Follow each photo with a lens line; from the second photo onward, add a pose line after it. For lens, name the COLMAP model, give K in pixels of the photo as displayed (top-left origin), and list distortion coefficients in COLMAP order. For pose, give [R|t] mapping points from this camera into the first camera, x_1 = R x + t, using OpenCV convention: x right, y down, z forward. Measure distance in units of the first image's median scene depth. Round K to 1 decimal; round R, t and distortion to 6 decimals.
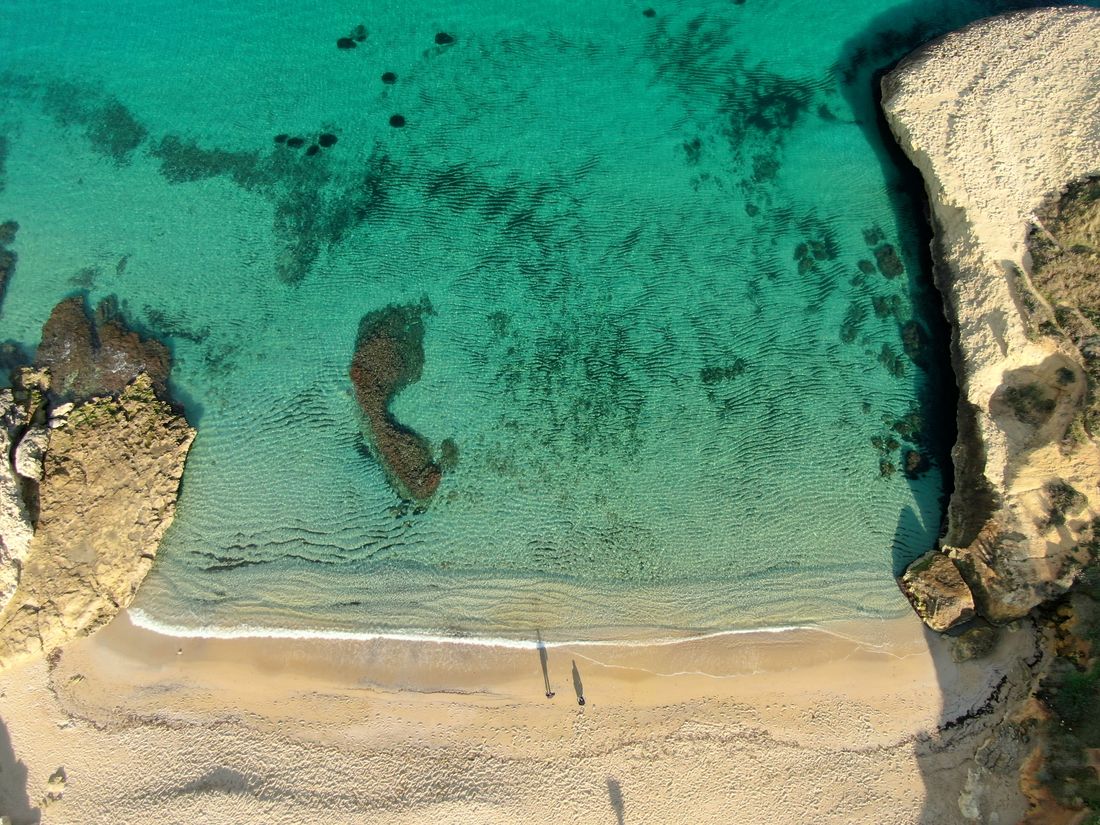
lens RADIAL K [[788.7, 0, 558.8], [0, 788.7, 411.4], [0, 0, 1]] dist [-0.013509, 0.002883]
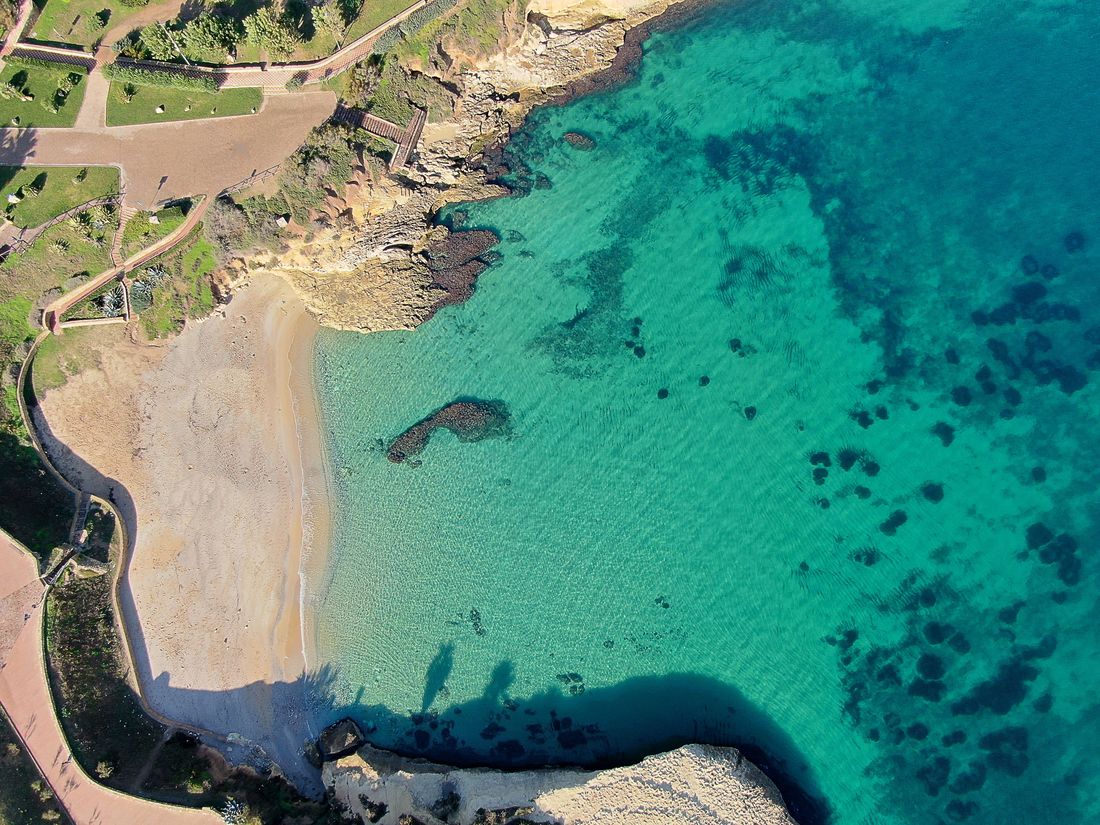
lens RADIAL K [[788.7, 0, 552.3], [0, 788.7, 415.6], [0, 0, 1]] dist [-0.013509, 0.002883]
pose [[0.082959, 0.973422, -0.213467, 0.153680], [-0.886464, 0.169947, 0.430464, -0.969929], [0.455301, 0.153520, 0.877002, -0.436601]]
